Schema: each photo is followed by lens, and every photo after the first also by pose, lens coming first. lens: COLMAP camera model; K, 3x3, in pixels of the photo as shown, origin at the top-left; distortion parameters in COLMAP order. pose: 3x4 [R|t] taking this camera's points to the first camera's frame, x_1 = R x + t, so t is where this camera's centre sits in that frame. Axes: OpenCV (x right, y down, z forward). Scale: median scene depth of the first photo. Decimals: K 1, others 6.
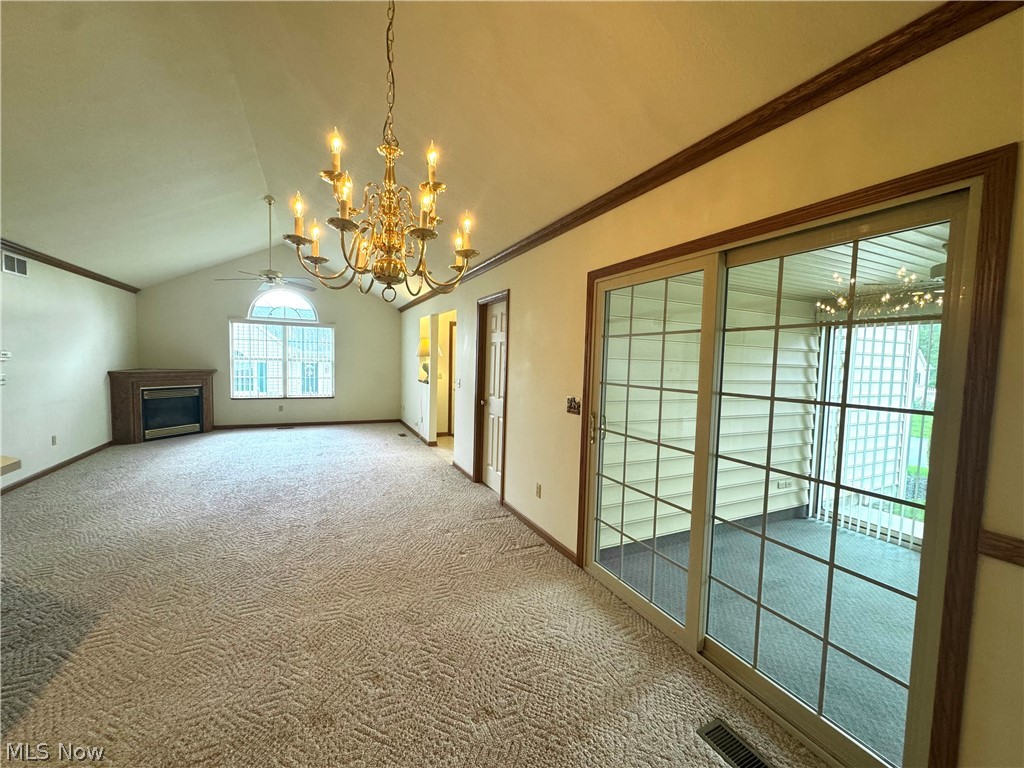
lens RADIAL K [[409.4, 0, 513.2], [0, 409.4, 385.2], [0, 0, 1]] dist [-0.003521, 0.000006]
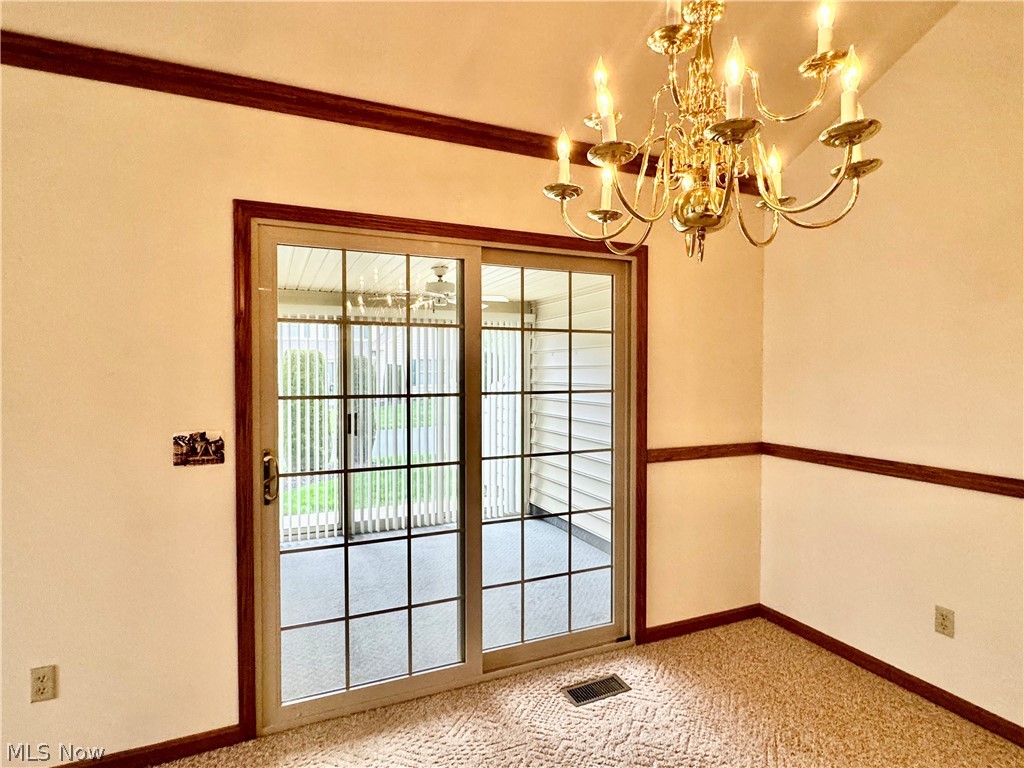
lens RADIAL K [[550.2, 0, 511.1], [0, 550.2, 382.1], [0, 0, 1]] dist [-0.002610, -0.000245]
pose [[0.034635, -0.048270, 0.998234, -0.553078], [0.062394, 0.996989, 0.046045, -0.042591], [-0.997450, 0.060689, 0.037543, 0.620979]]
